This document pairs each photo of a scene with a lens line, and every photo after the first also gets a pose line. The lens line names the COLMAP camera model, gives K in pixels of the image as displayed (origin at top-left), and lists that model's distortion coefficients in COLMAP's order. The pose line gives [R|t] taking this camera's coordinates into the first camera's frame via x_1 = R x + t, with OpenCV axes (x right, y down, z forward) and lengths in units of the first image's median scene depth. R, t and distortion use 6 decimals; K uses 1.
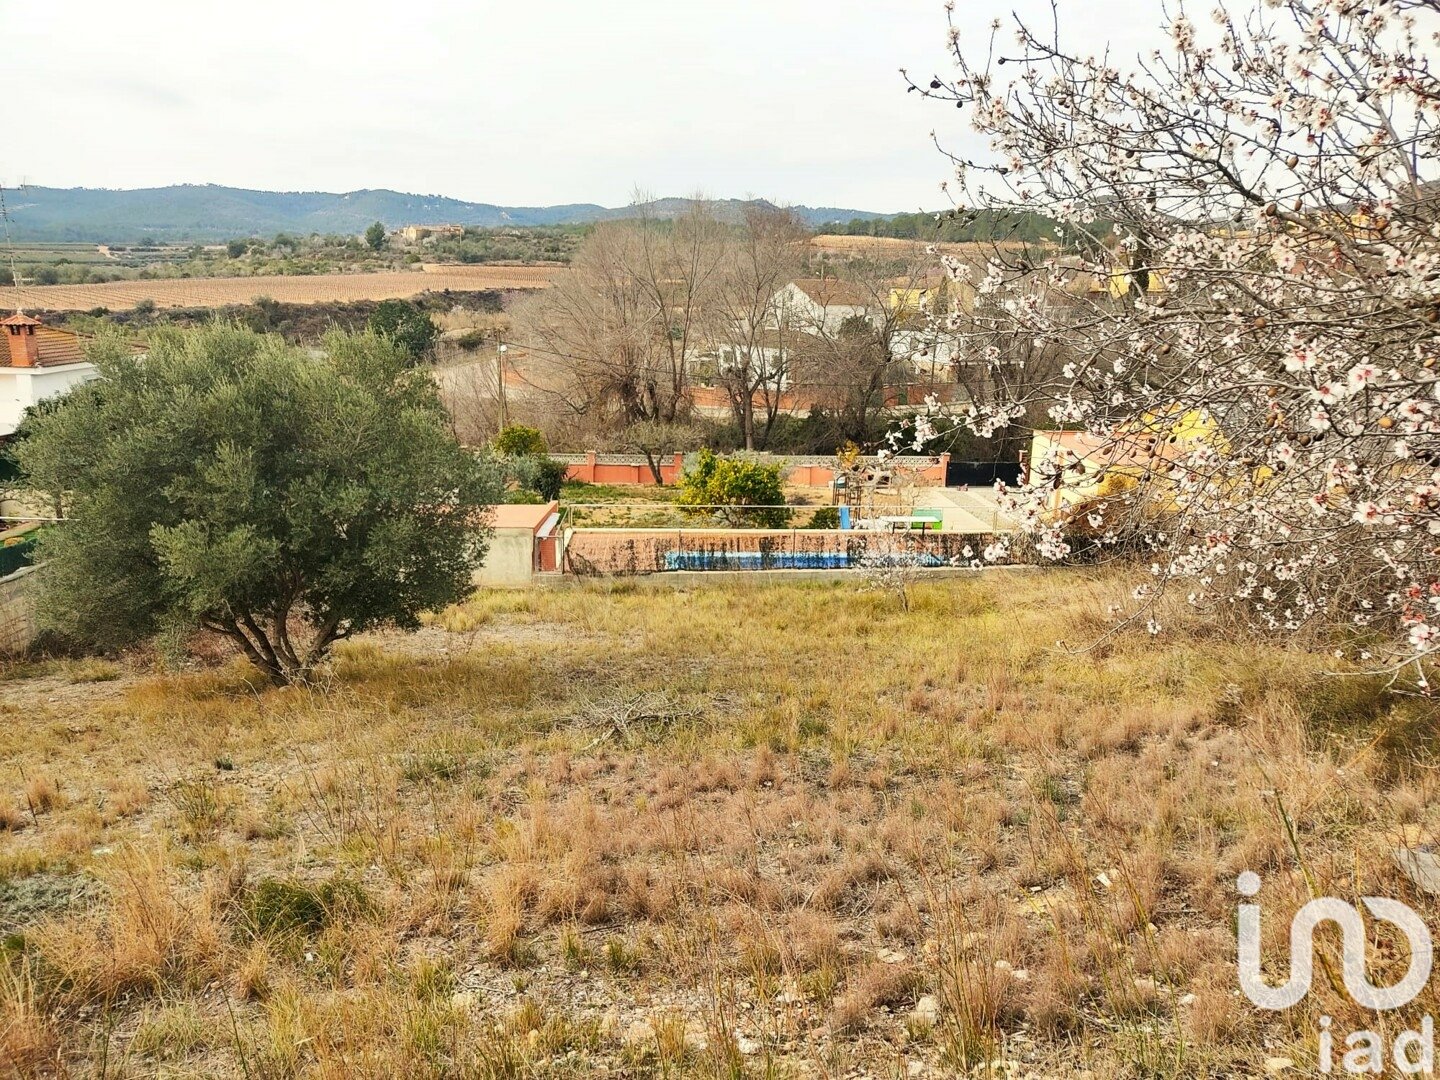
lens RADIAL K [[1116.4, 0, 730.8], [0, 1116.4, 594.7], [0, 0, 1]] dist [0.106747, -0.173244]
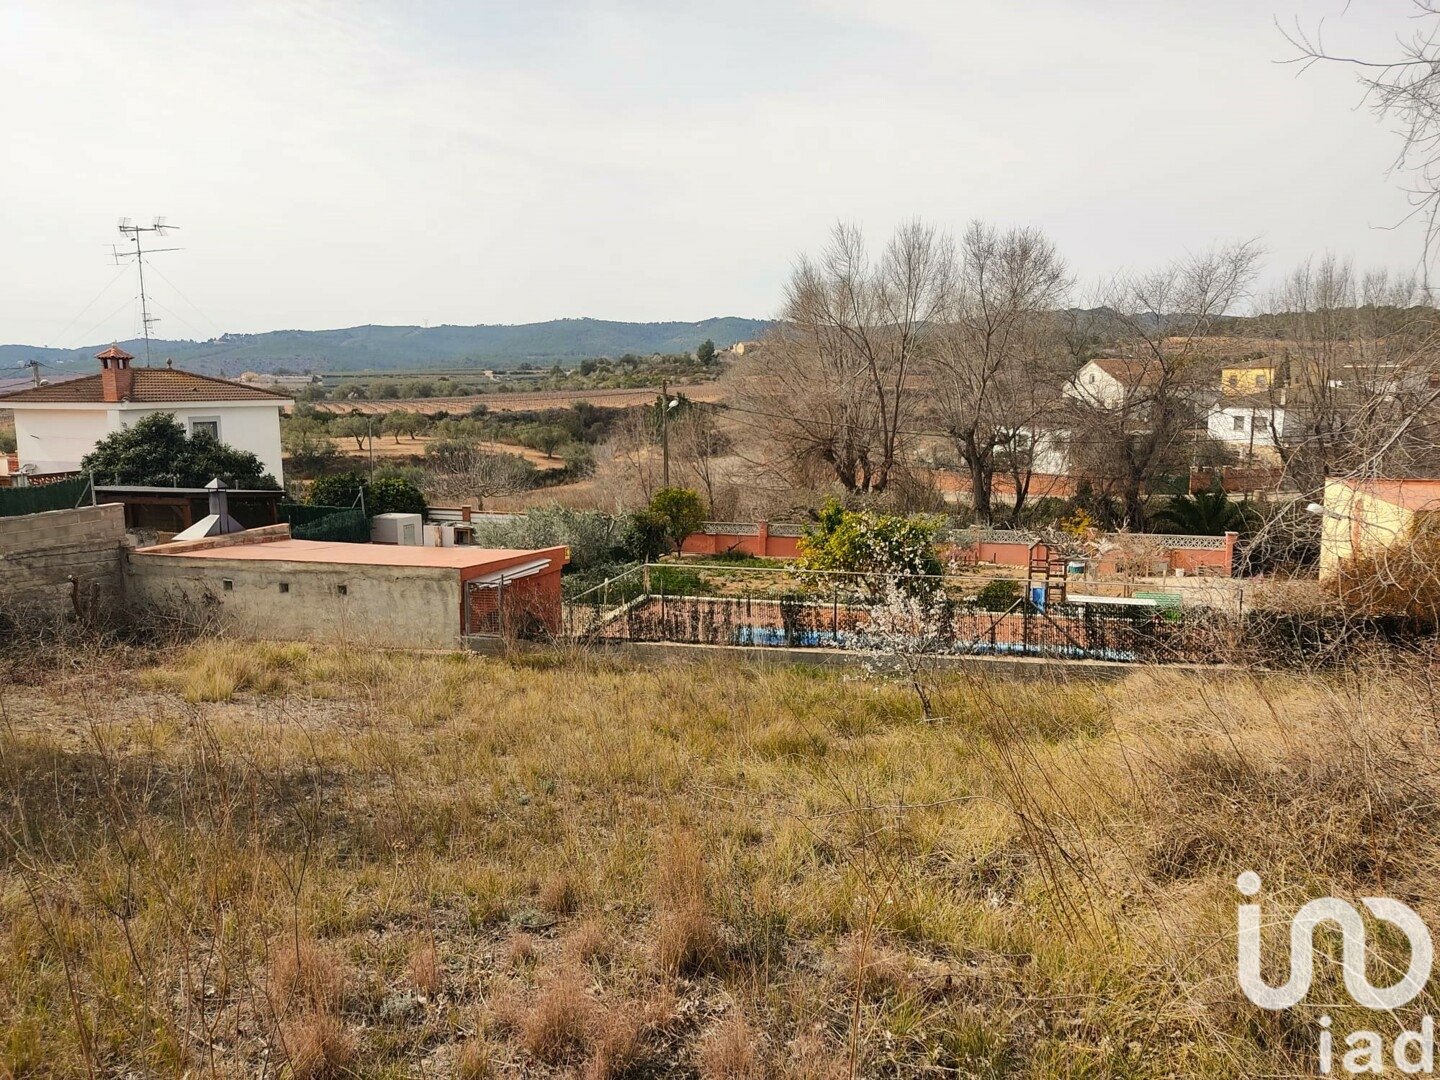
lens RADIAL K [[1103.3, 0, 720.0], [0, 1103.3, 540.0], [0, 0, 1]] dist [0.047934, -0.000189]
pose [[0.951425, 0.022680, -0.307044, 0.050915], [-0.067870, 0.988200, -0.137311, 0.001659], [0.300307, 0.151480, 0.941737, 0.108797]]
